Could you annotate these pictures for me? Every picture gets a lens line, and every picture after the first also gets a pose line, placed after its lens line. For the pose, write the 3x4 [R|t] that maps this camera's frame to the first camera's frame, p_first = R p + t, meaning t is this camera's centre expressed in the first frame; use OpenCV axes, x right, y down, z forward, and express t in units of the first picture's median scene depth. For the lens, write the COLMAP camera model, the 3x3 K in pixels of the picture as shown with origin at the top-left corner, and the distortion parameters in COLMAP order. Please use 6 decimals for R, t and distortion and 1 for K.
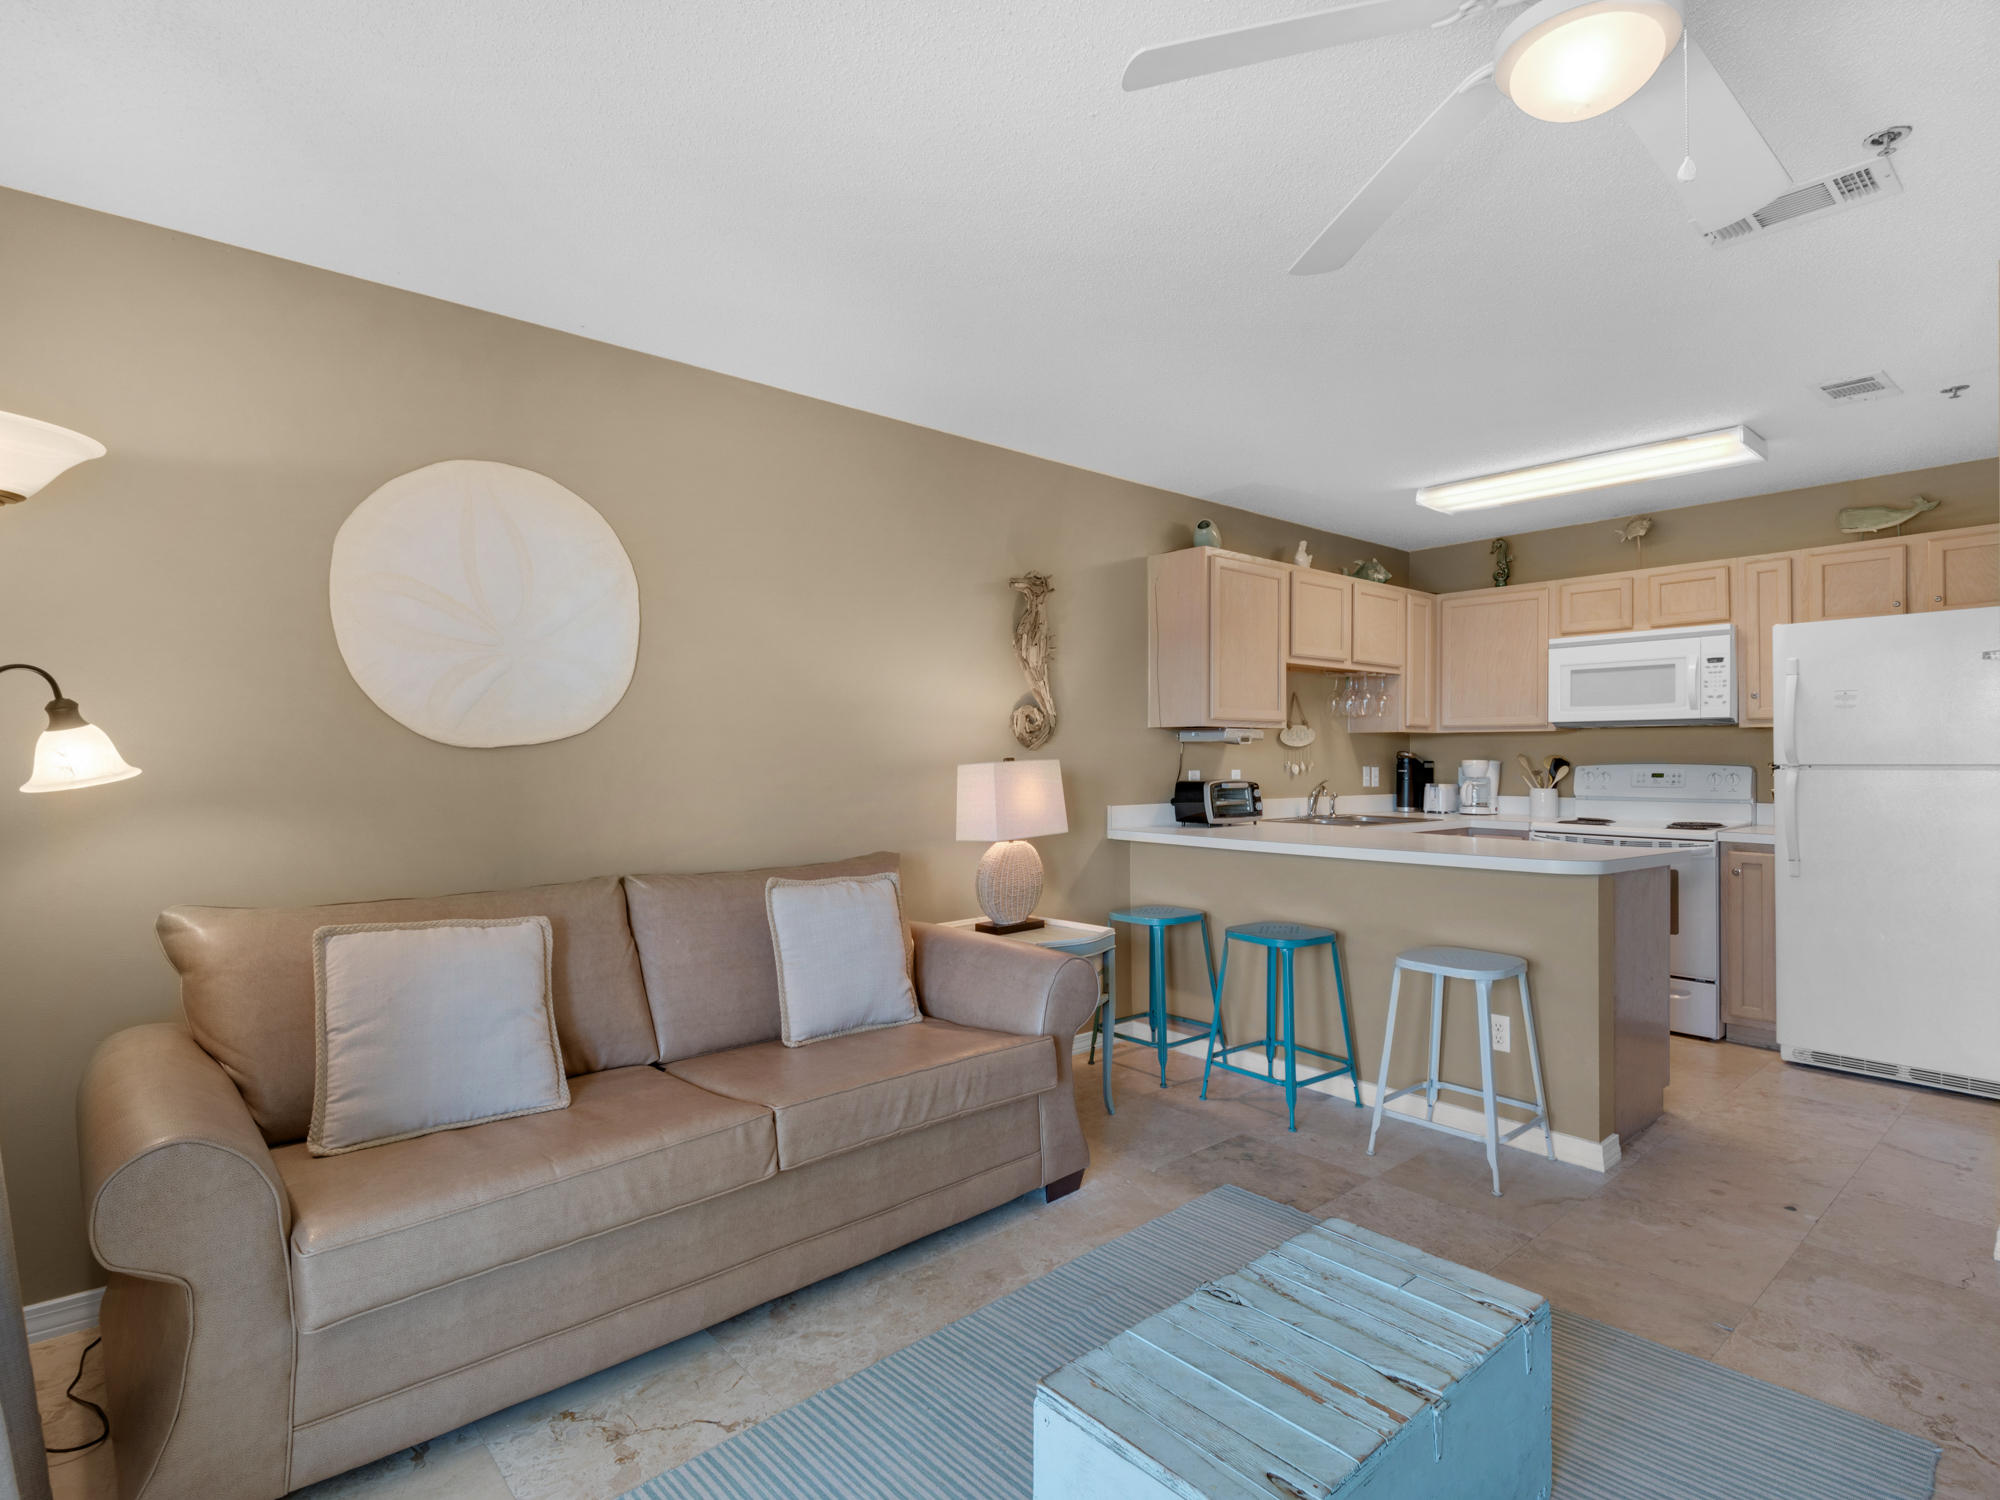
lens RADIAL K [[1010.3, 0, 990.0], [0, 1010.3, 766.1], [0, 0, 1]] dist [0.031726, -0.019295]
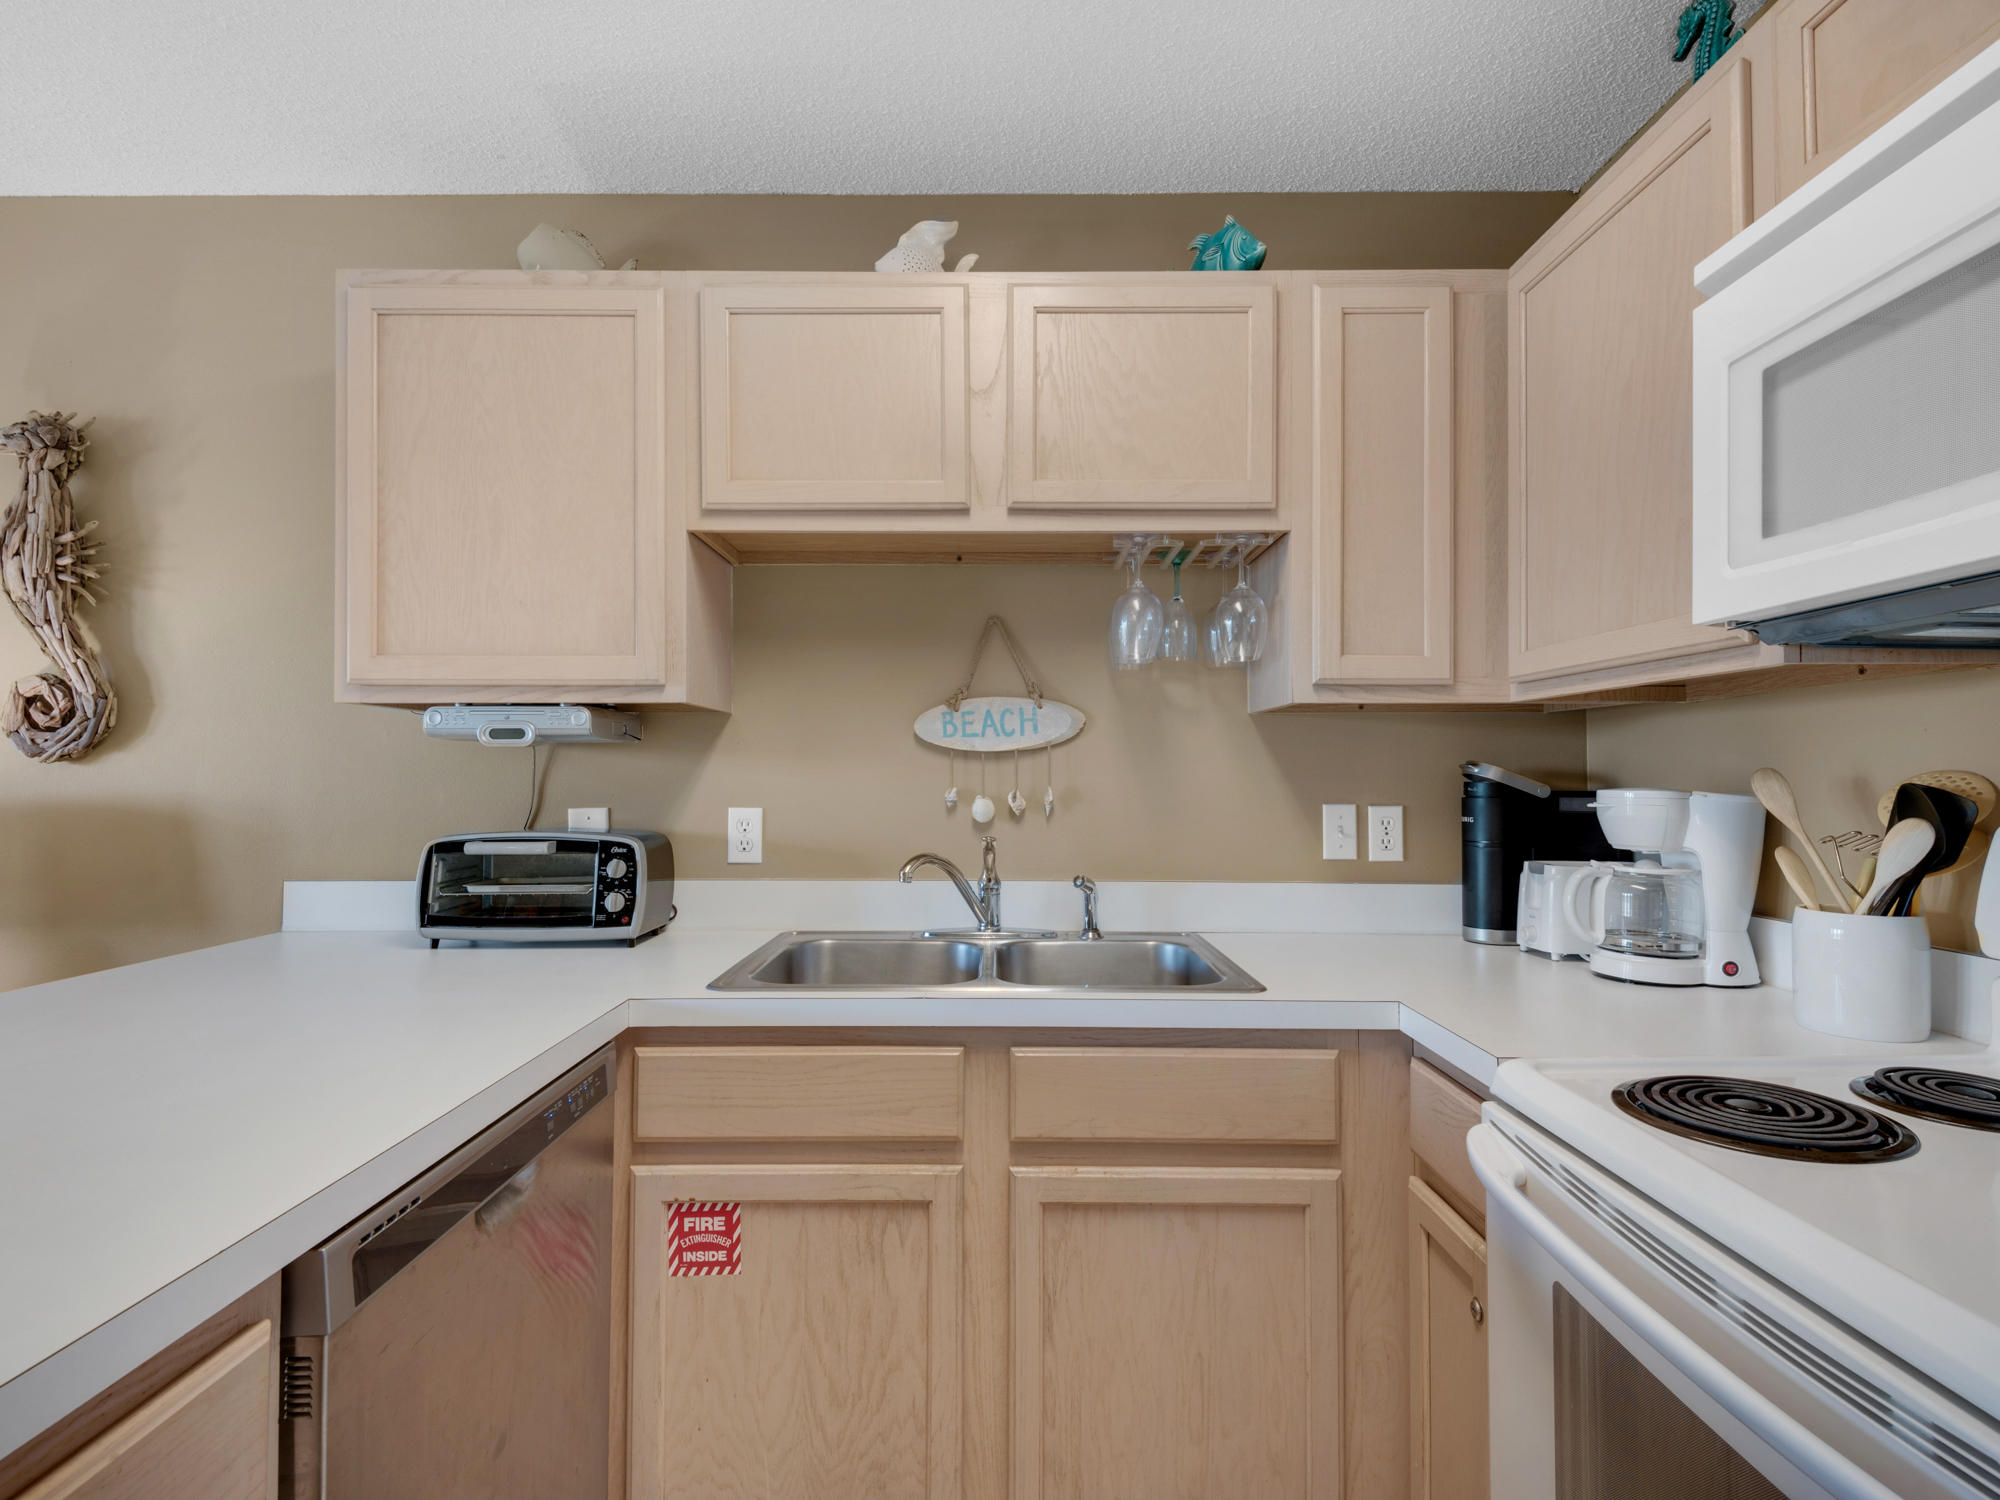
lens RADIAL K [[1010.3, 0, 990.0], [0, 1010.3, 766.1], [0, 0, 1]] dist [0.031726, -0.019295]
pose [[0.760850, -0.005033, -0.648909, 0.576141], [-0.007077, 0.999846, -0.016053, -0.007391], [0.648890, 0.016806, 0.760697, 0.722876]]
